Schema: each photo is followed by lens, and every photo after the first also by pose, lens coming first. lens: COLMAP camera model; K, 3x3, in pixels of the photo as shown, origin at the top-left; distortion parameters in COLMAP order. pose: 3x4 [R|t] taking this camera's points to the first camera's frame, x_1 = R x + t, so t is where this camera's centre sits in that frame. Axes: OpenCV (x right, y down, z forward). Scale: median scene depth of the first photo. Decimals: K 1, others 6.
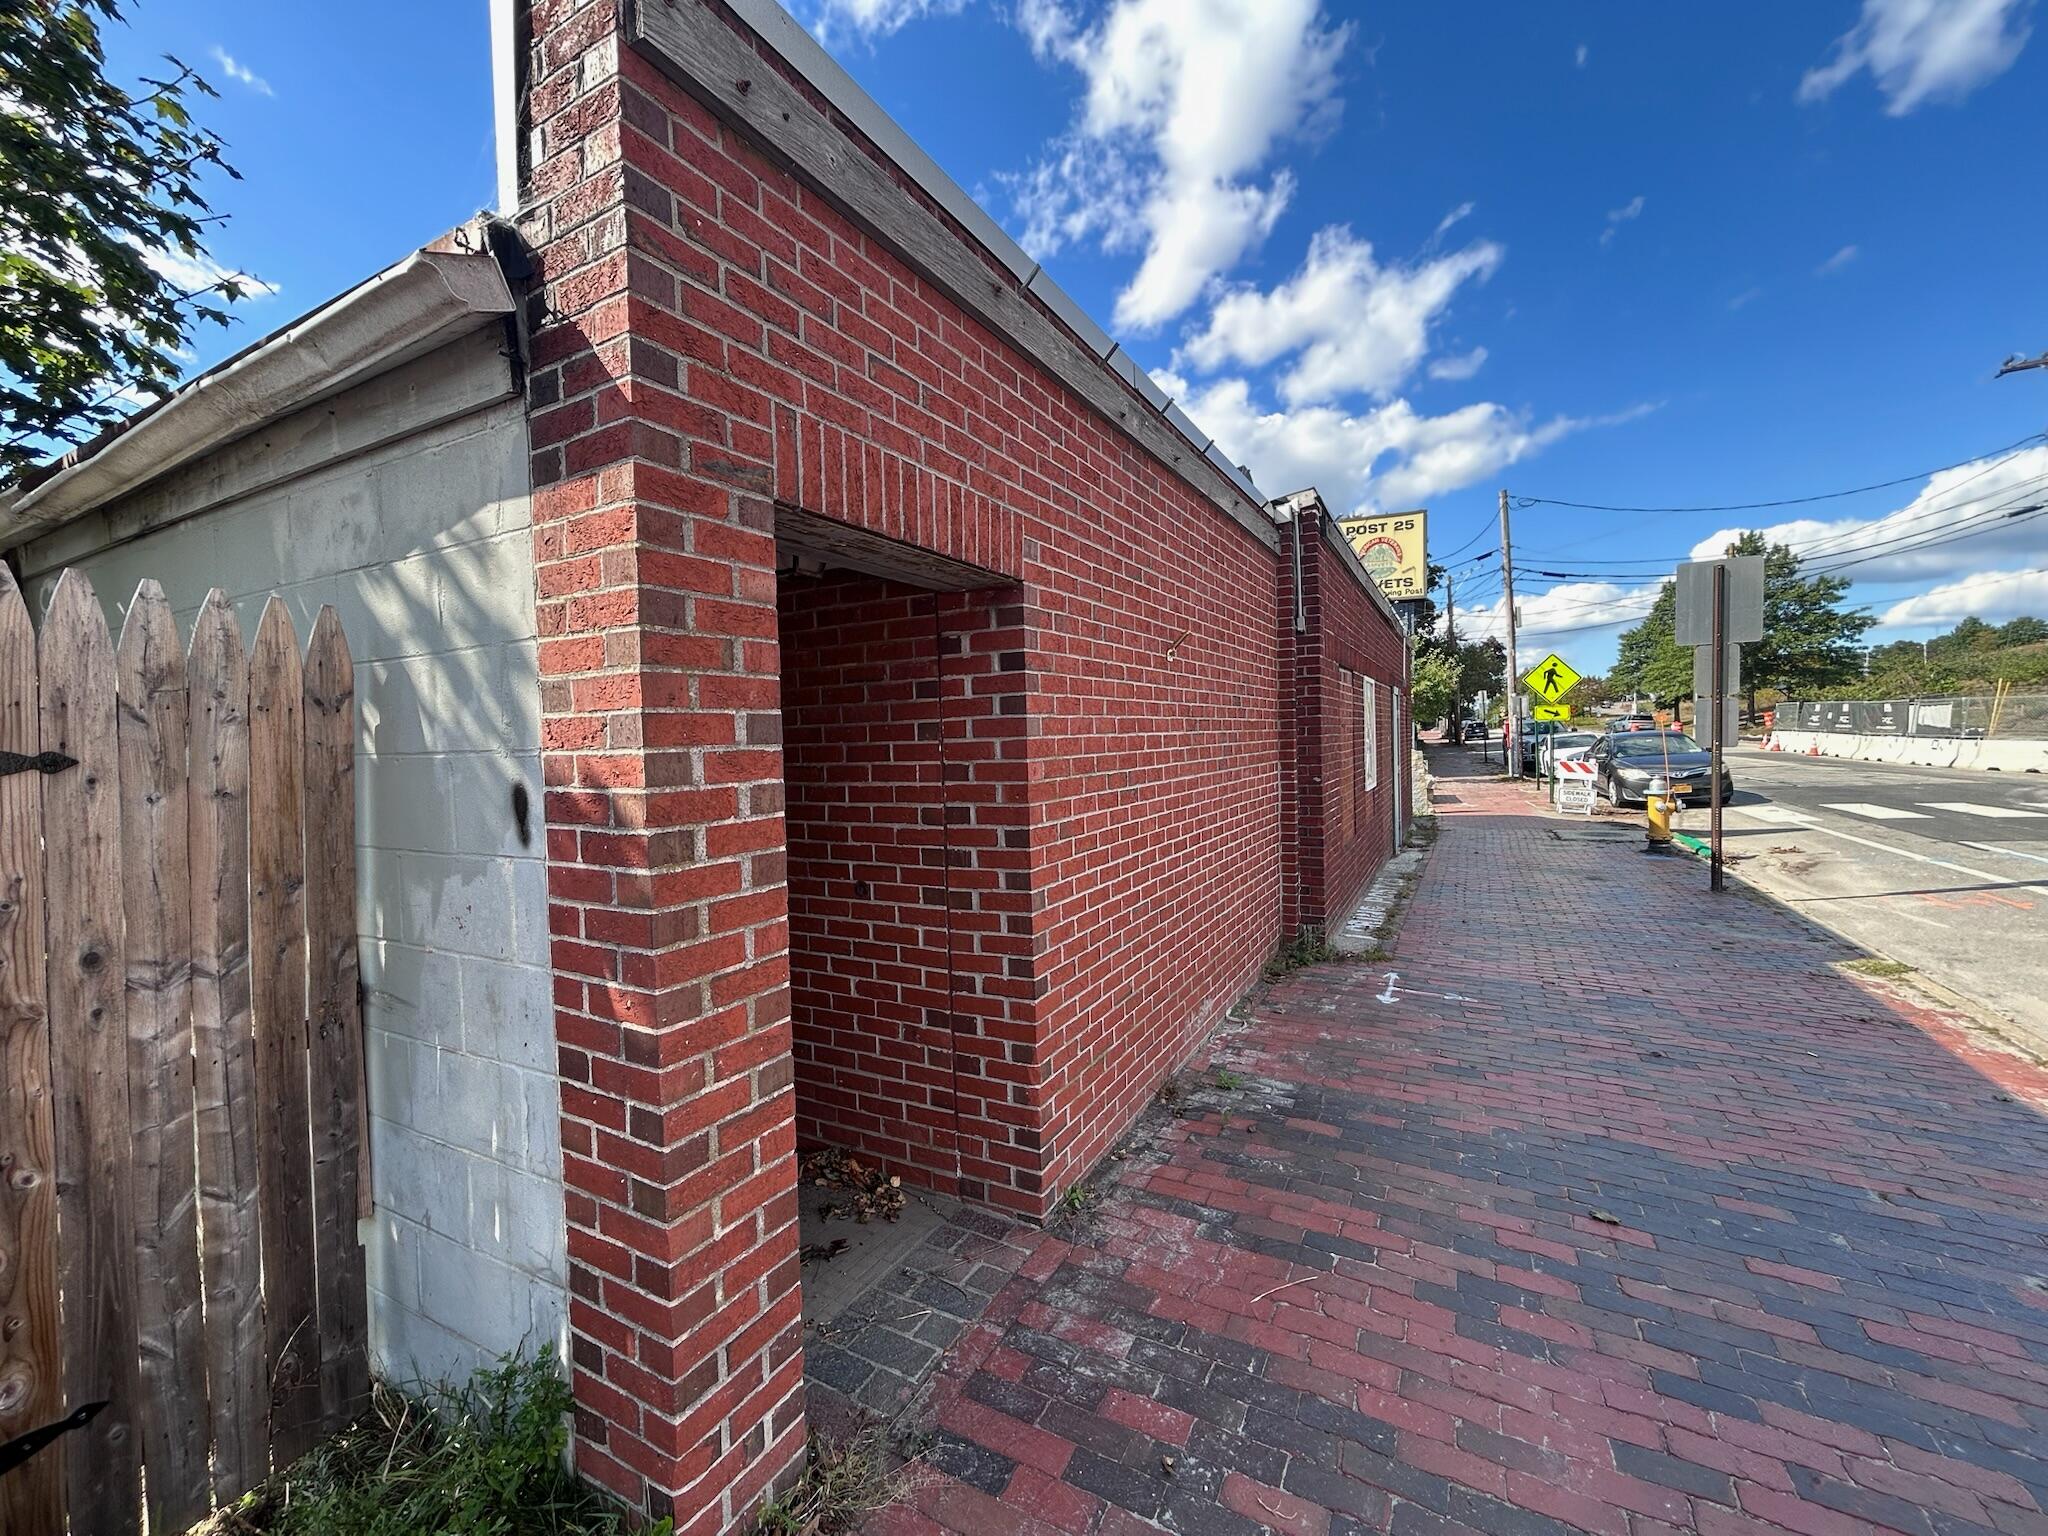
lens RADIAL K [[832.7, 0, 1019.4], [0, 832.7, 764.1], [0, 0, 1]] dist [0.001494, 0.000030]
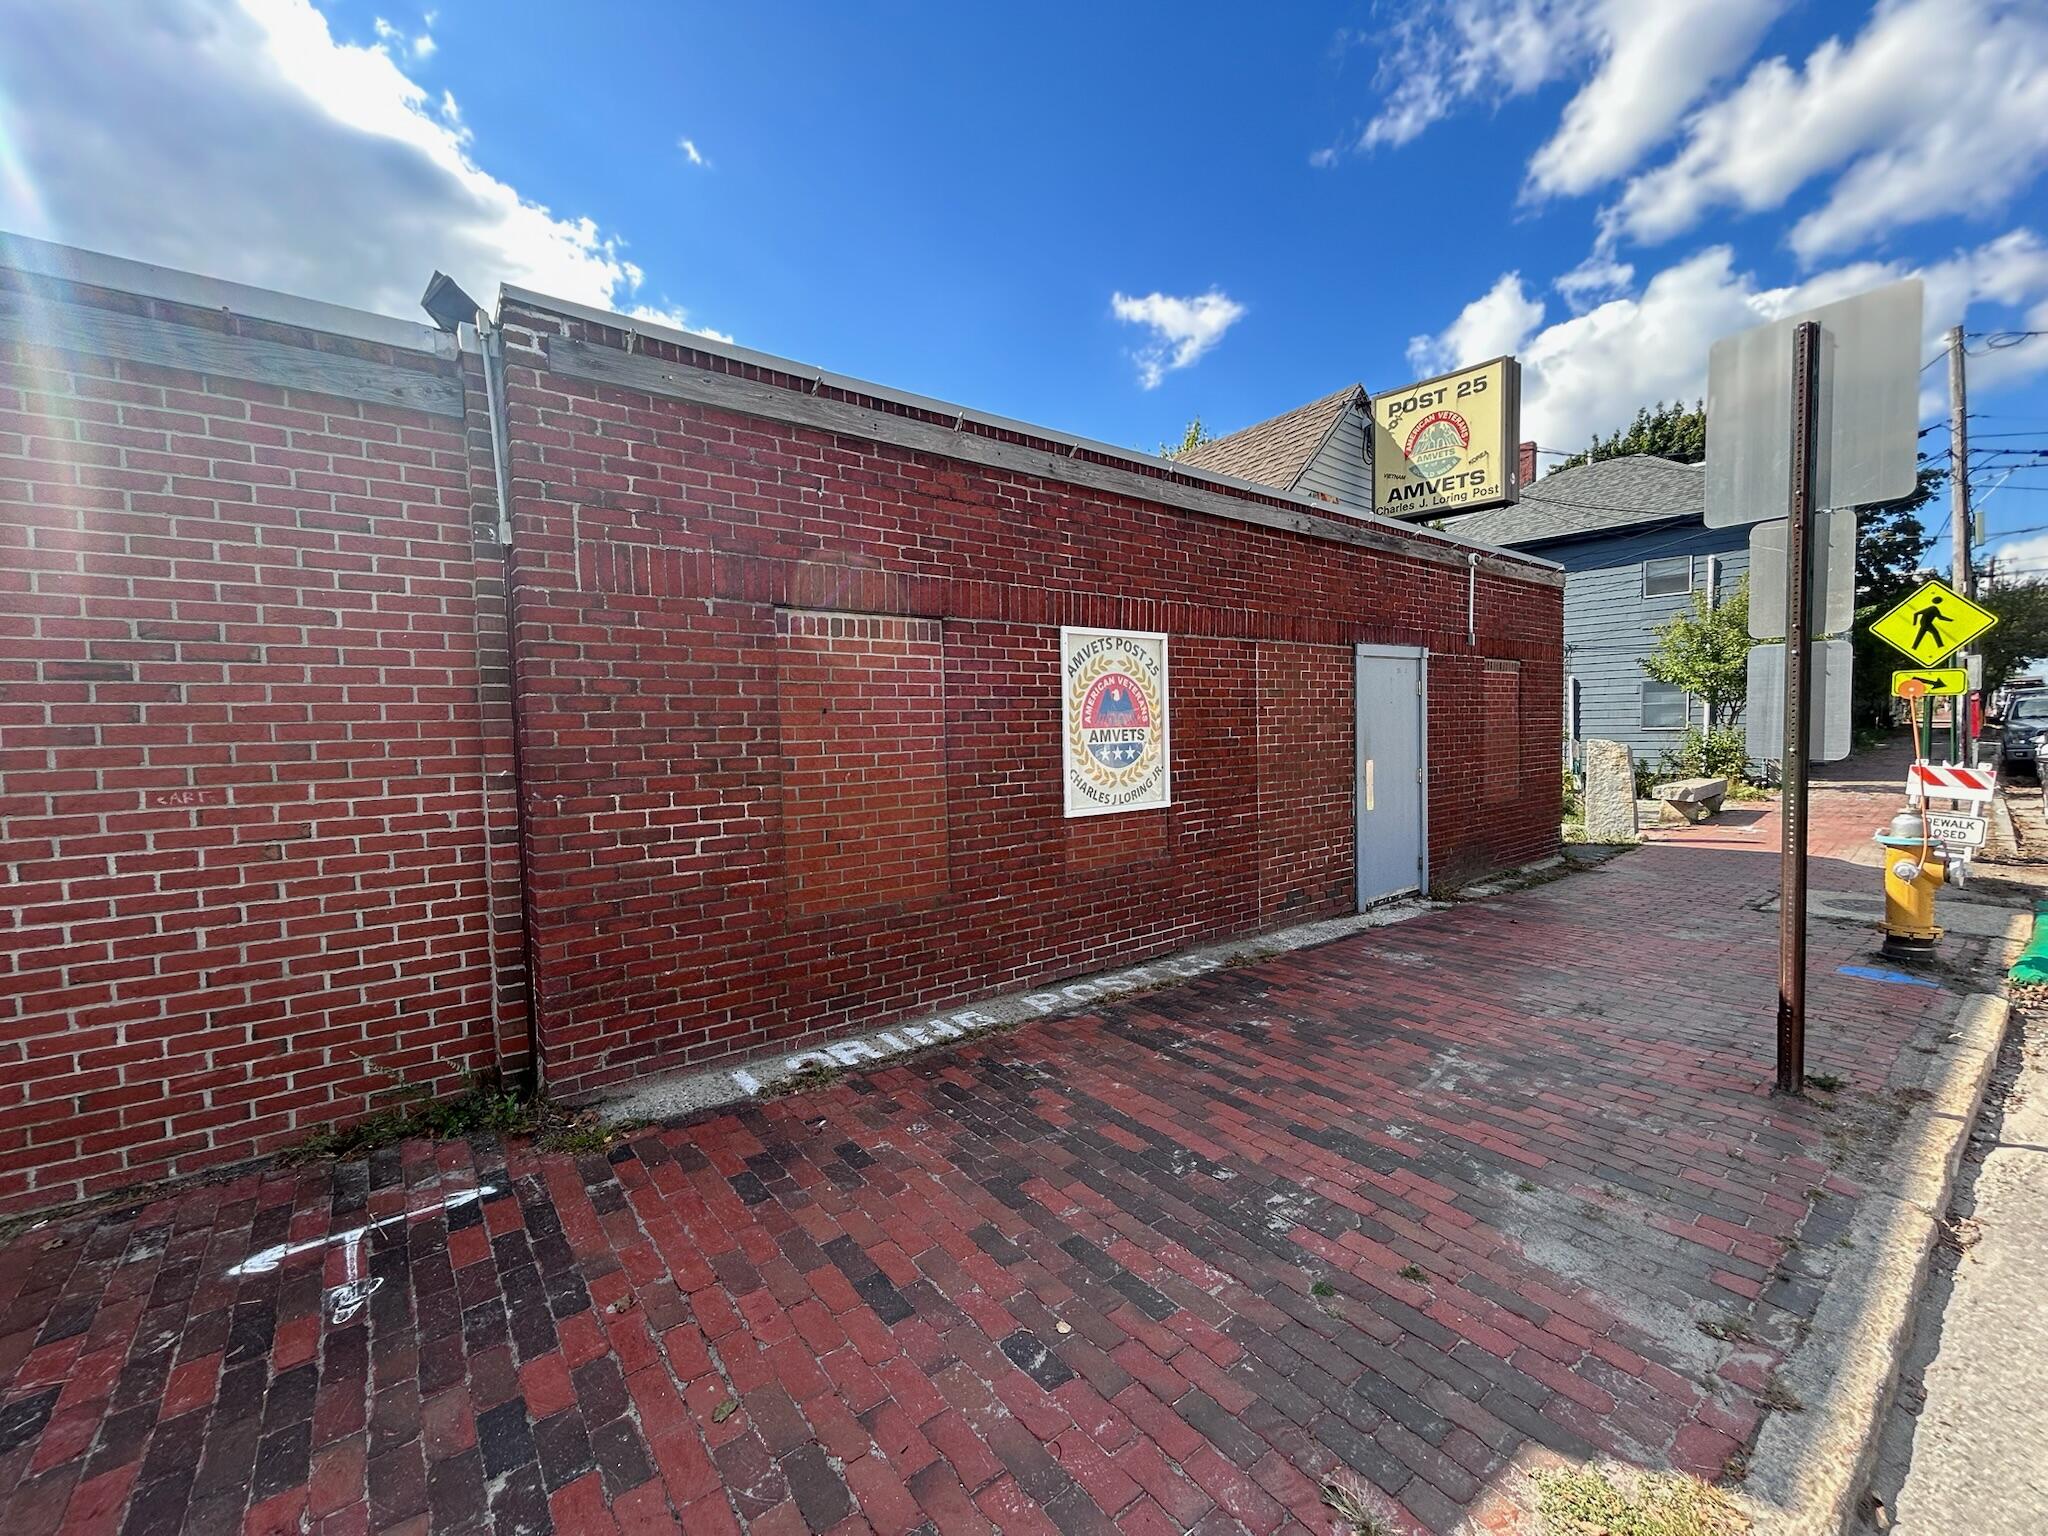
lens RADIAL K [[854.0, 0, 1025.2], [0, 854.0, 752.2], [0, 0, 1]] dist [0.007123, -0.000064]
pose [[0.920830, 0.019053, -0.389499, 0.403800], [-0.015540, 0.999805, 0.012168, -0.013830], [0.389655, -0.005152, 0.920947, 0.269073]]
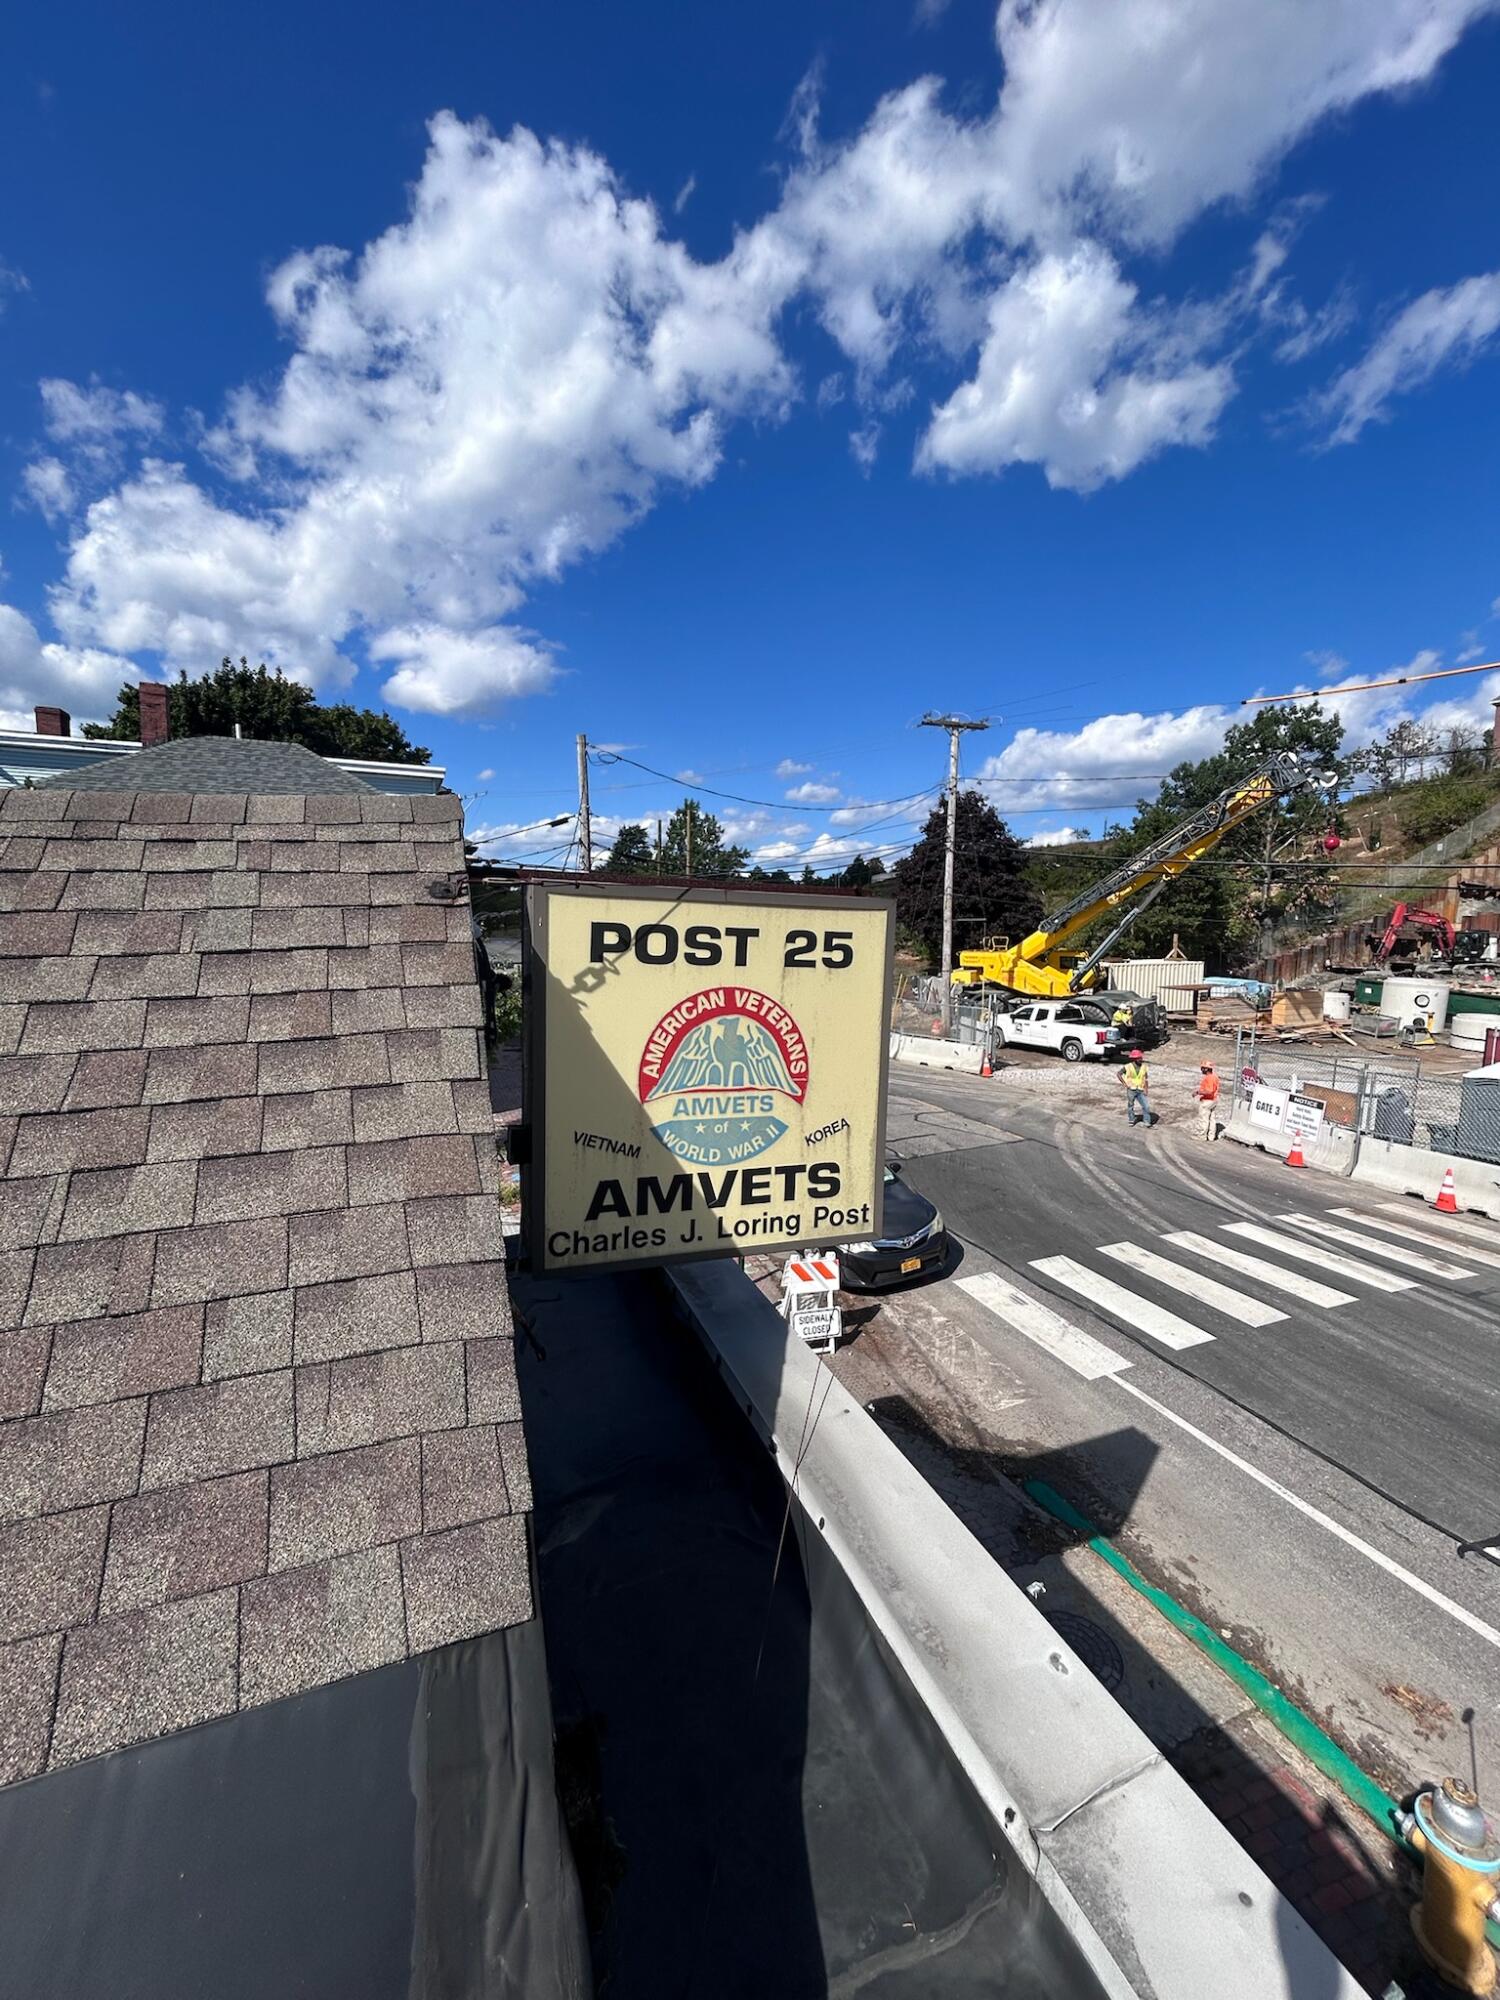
lens RADIAL K [[813.2, 0, 741.8], [0, 813.2, 999.6], [0, 0, 1]] dist [0.001494, 0.000030]
pose [[0.642531, -0.044788, 0.764950, 0.266620], [-0.010388, 0.997690, 0.067140, -0.284088], [-0.766190, -0.051085, 0.640581, 0.856928]]
